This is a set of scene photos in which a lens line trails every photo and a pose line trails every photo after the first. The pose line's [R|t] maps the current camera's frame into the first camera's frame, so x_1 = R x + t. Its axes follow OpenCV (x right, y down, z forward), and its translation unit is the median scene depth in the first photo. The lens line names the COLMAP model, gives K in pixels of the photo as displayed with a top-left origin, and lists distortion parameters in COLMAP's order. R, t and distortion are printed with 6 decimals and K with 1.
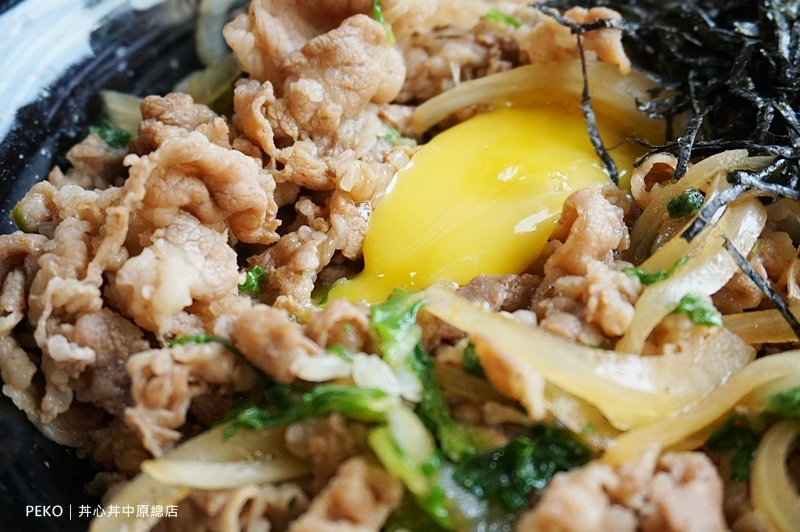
lens RADIAL K [[1041.2, 0, 395.7], [0, 1041.2, 269.6], [0, 0, 1]] dist [-0.025488, 0.000000]
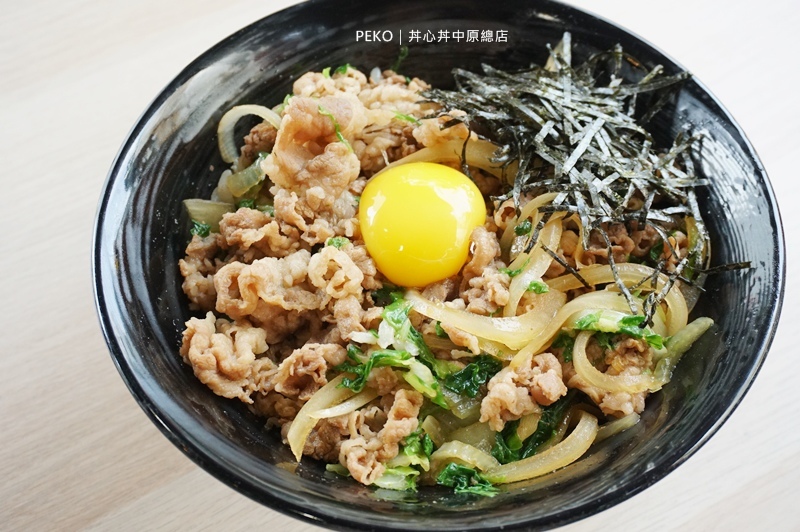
lens RADIAL K [[1047.0, 0, 400.2], [0, 1047.0, 263.9], [0, 0, 1]] dist [0.217832, 0.000000]
pose [[0.969068, -0.195159, 0.151064, -0.304013], [0.167776, 0.969863, 0.176686, -0.438183], [-0.180993, -0.145876, 0.972606, -1.053999]]
